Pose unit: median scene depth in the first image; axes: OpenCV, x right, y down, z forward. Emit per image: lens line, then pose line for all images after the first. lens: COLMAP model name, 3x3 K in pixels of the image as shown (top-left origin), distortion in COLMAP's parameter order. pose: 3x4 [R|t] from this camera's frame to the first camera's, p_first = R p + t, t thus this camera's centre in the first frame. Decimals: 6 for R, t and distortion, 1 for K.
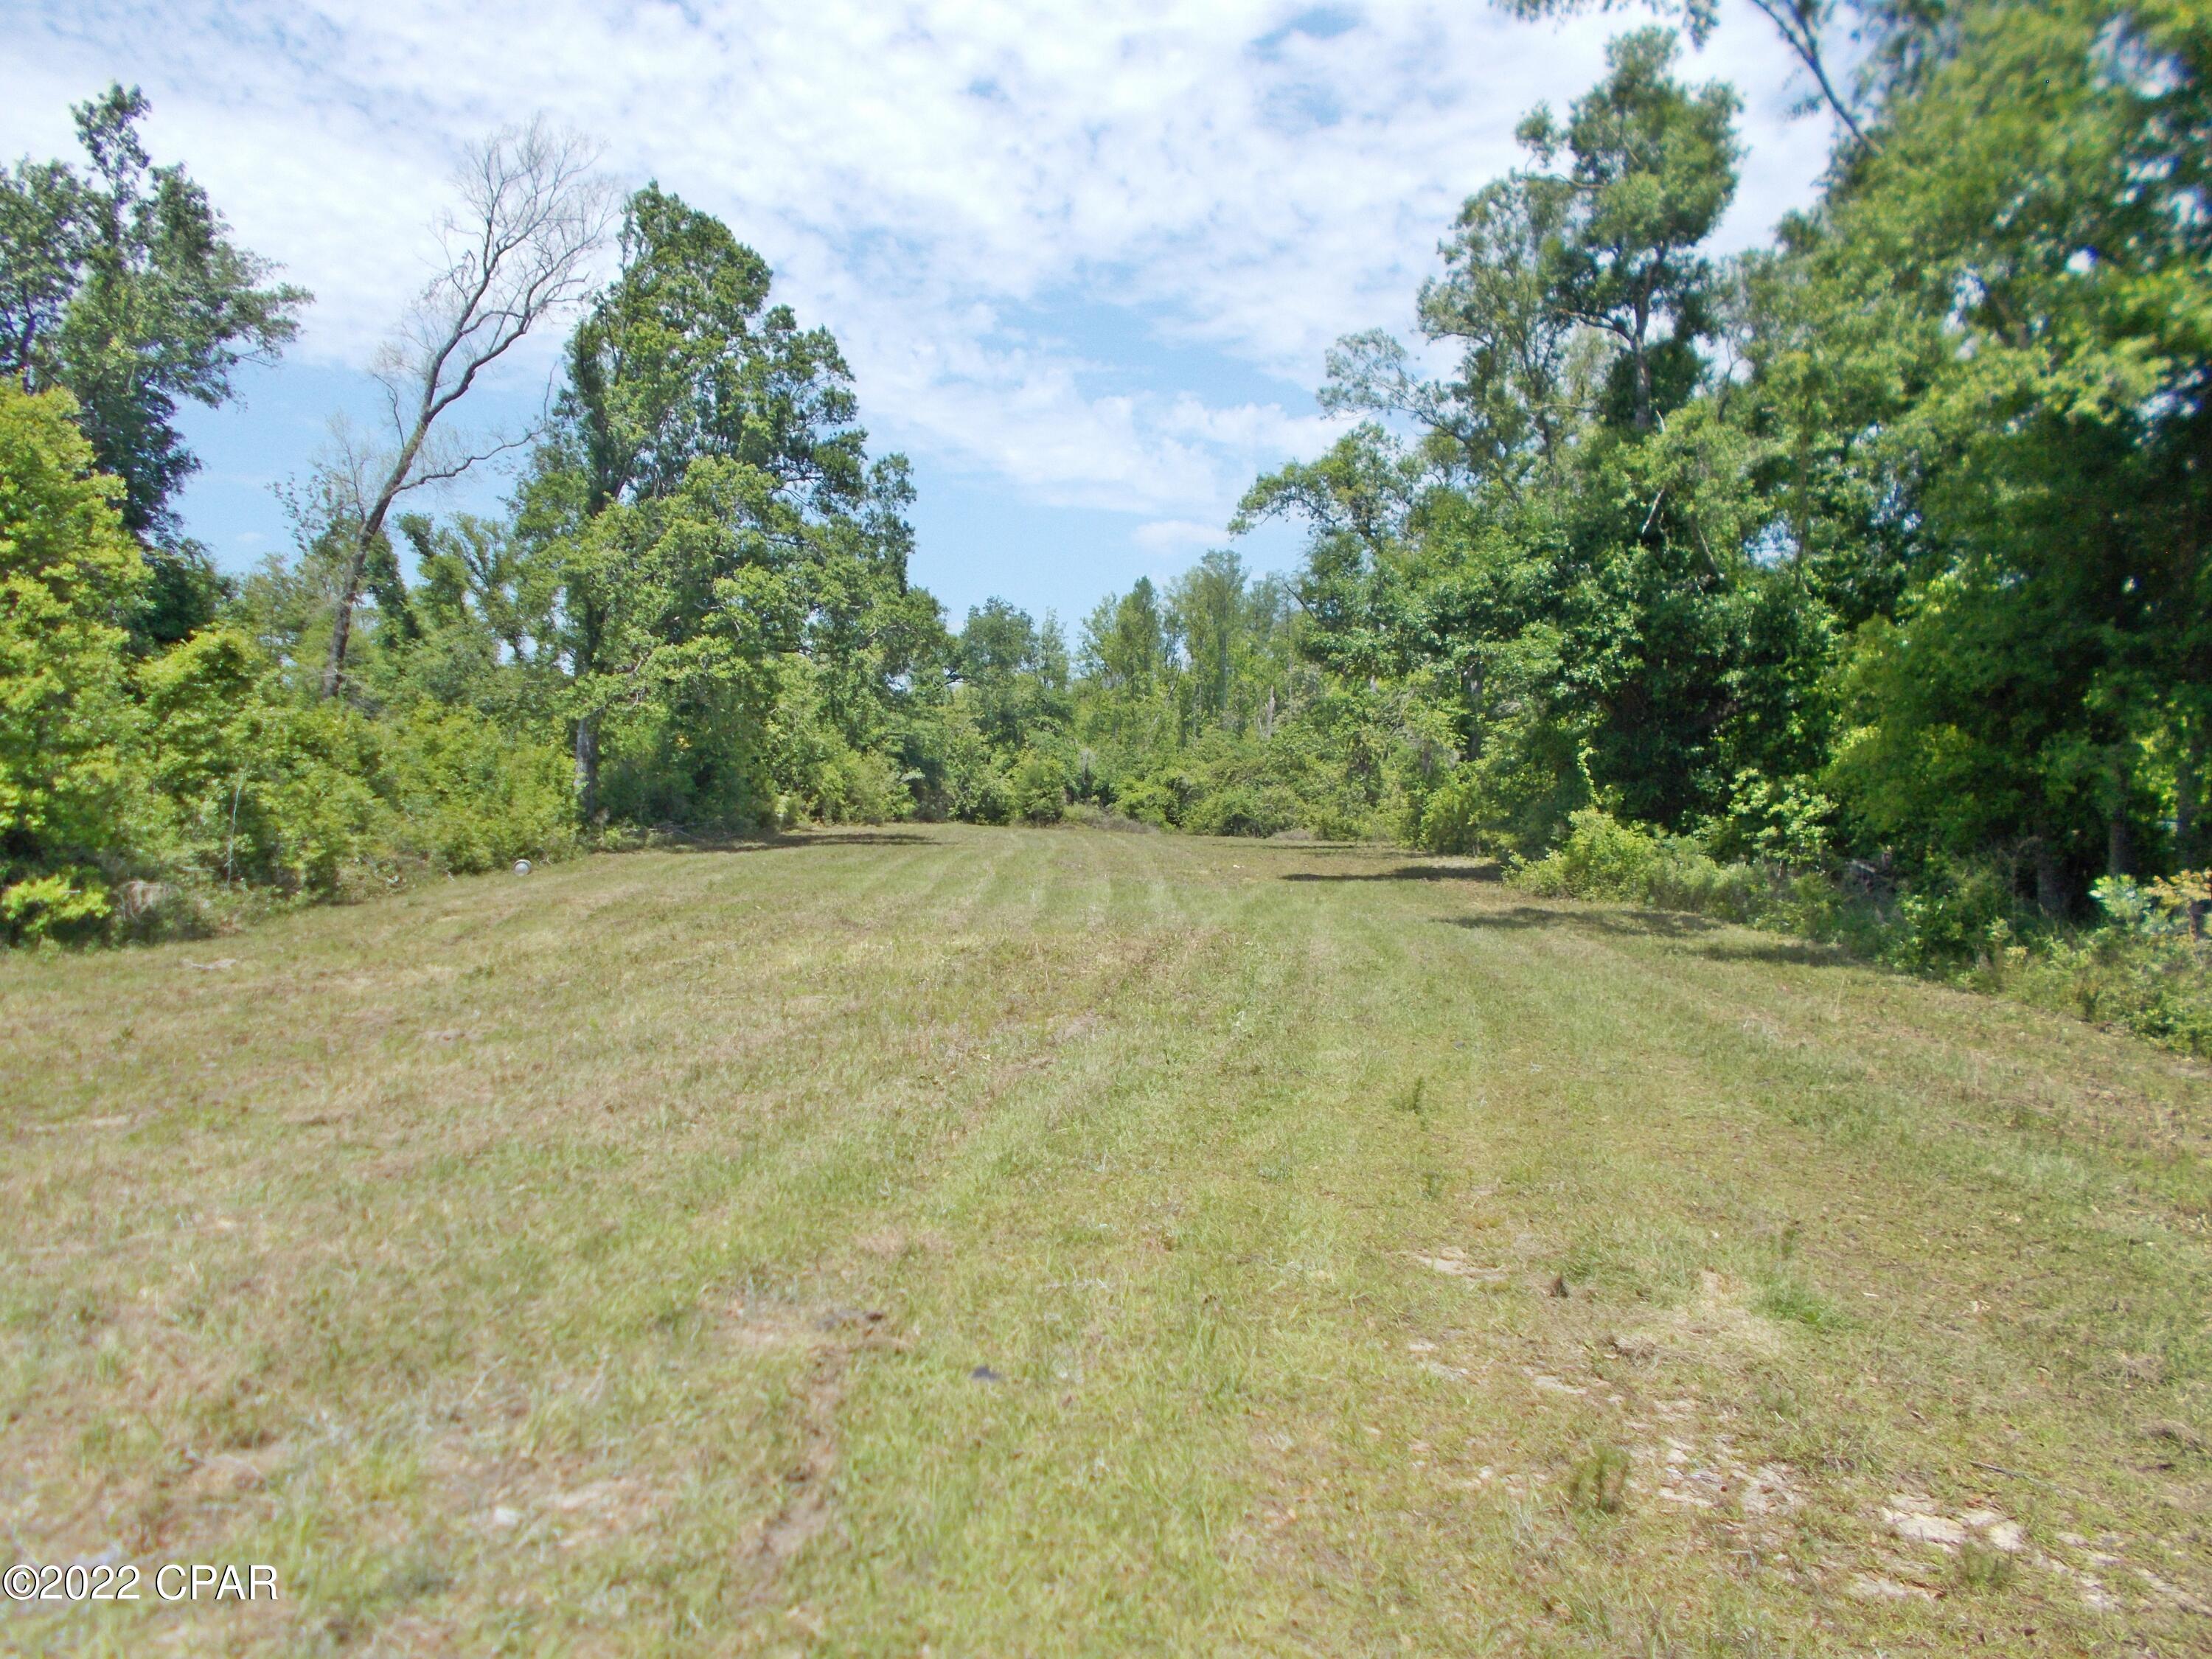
lens RADIAL K [[1679.8, 0, 1093.3], [0, 1679.8, 827.2], [0, 0, 1]] dist [-0.001185, 0.000035]
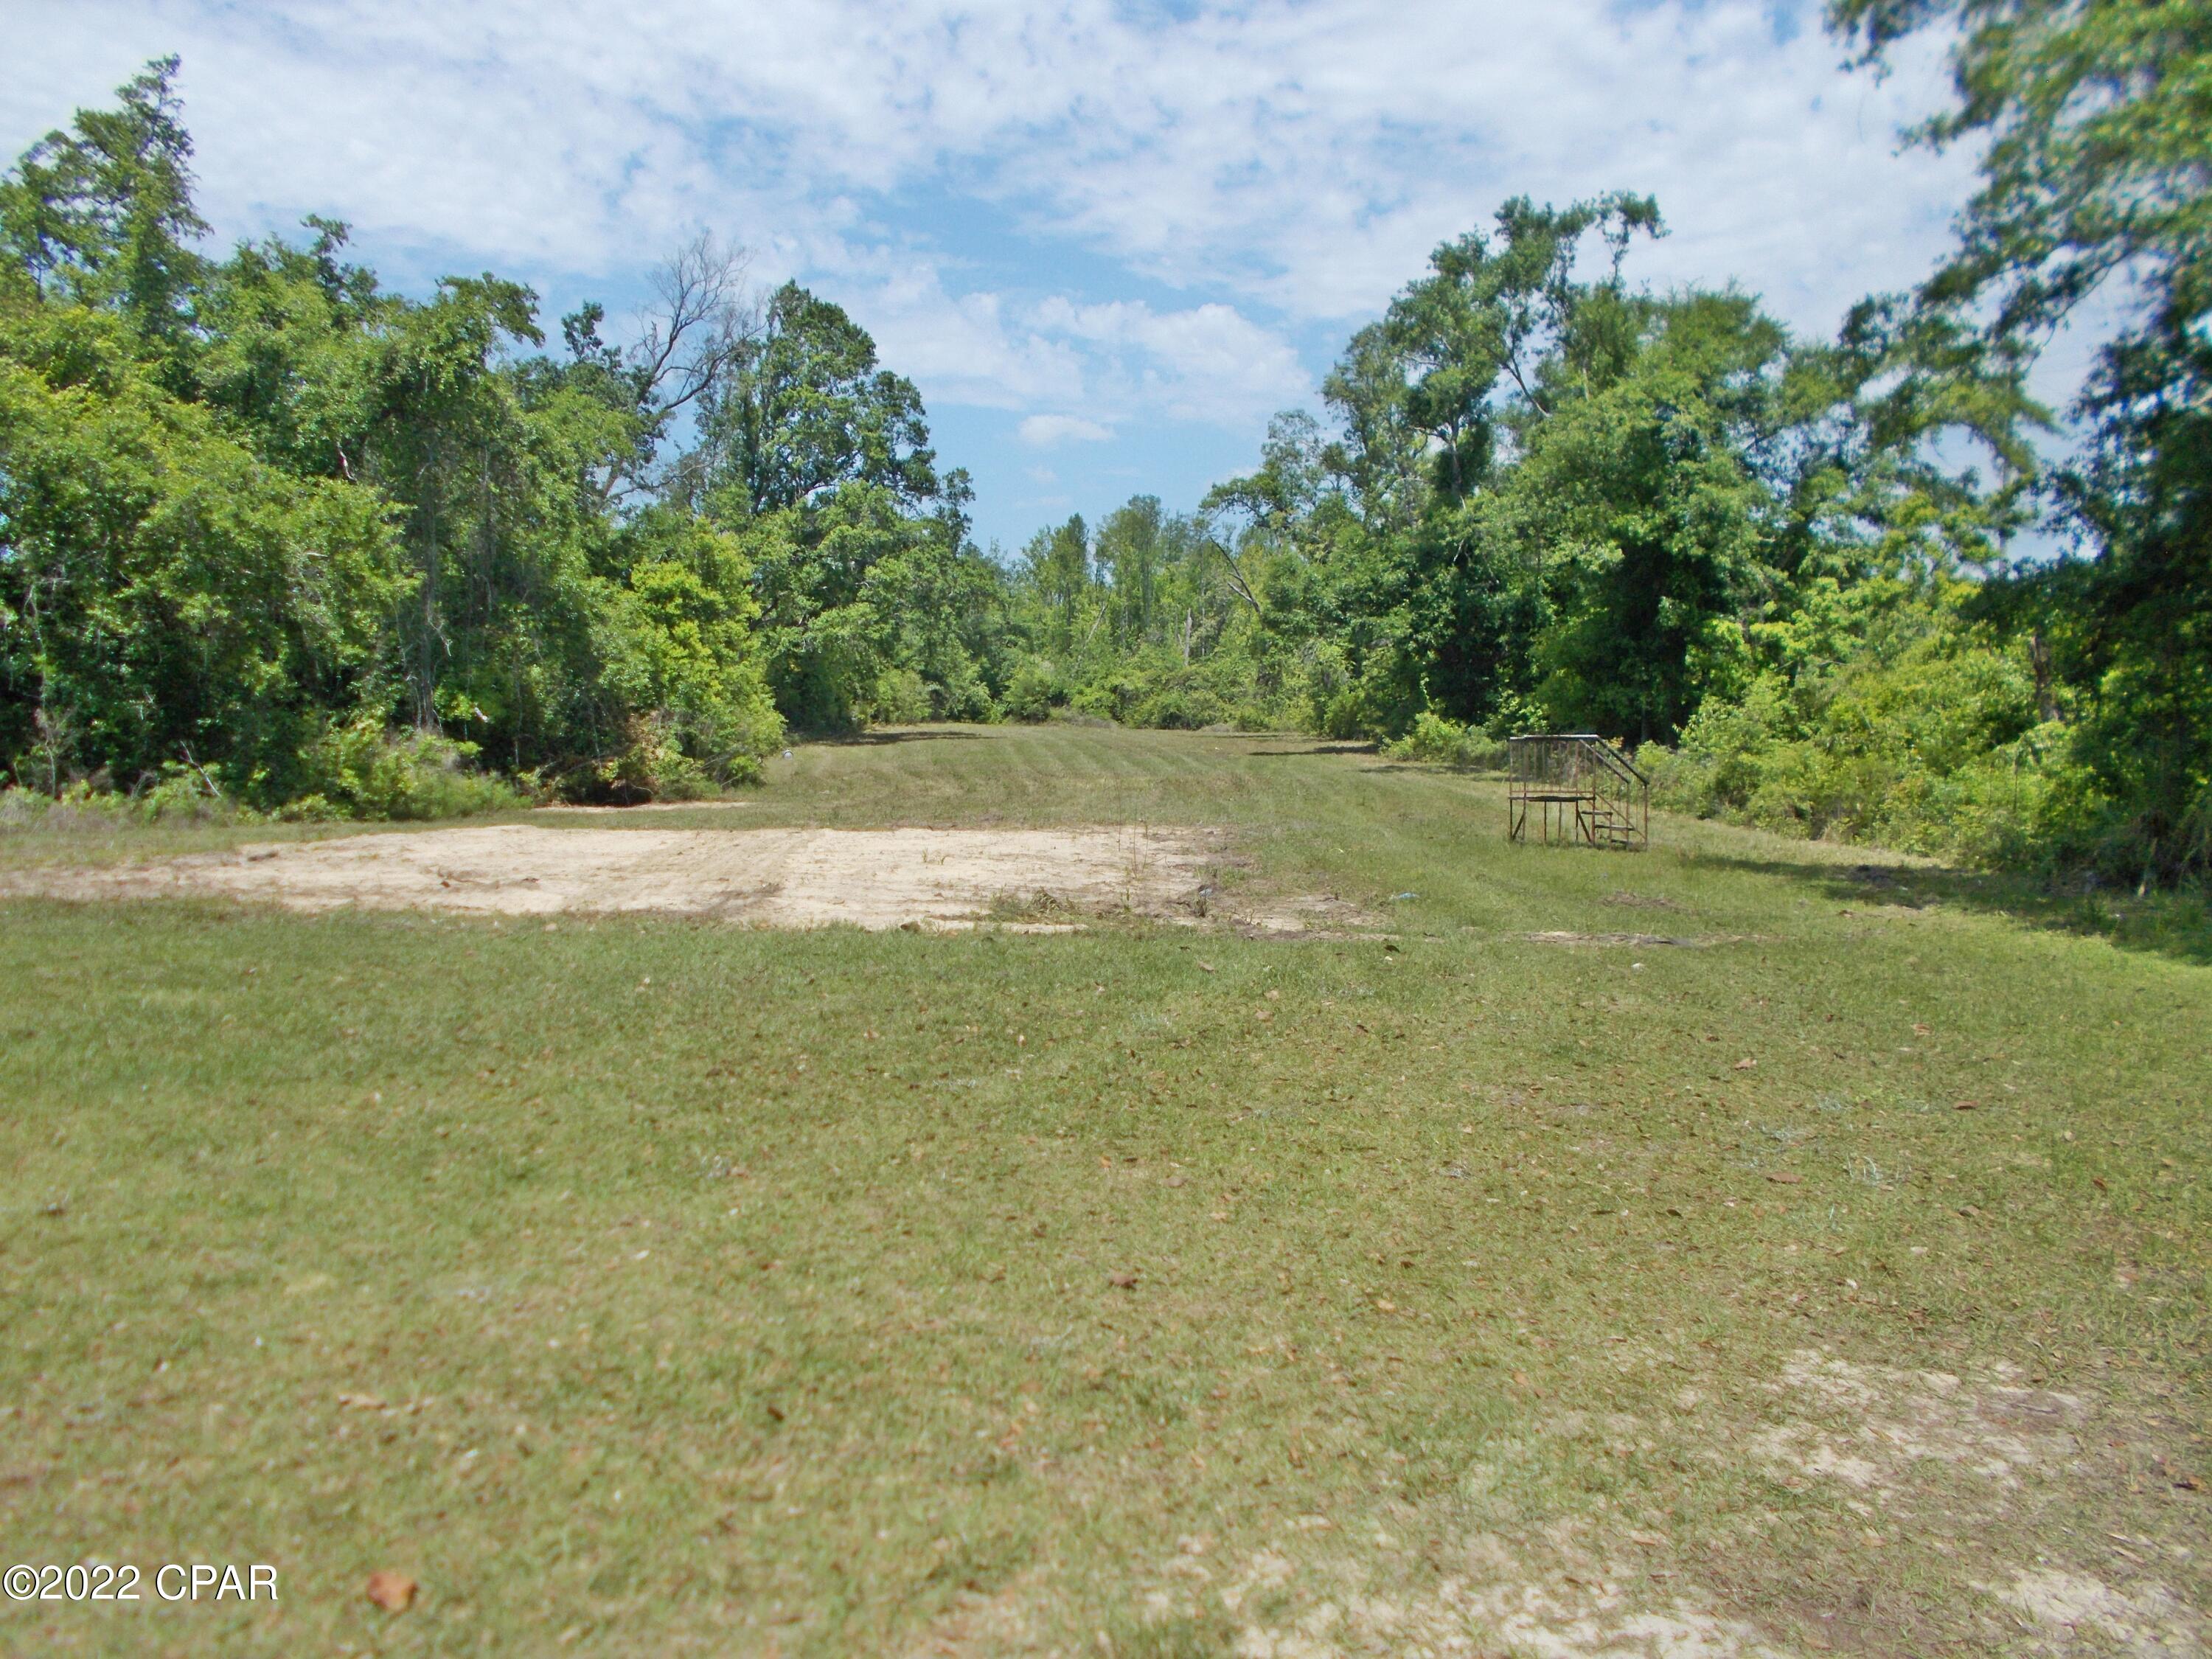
lens RADIAL K [[1691.5, 0, 1106.0], [0, 1691.5, 829.5], [0, 0, 1]] dist [-0.055229, -0.002728]
pose [[0.995959, -0.019964, 0.087559, -0.130779], [0.014310, 0.997800, 0.064735, -0.004553], [-0.088659, -0.063220, 0.994054, -0.487080]]
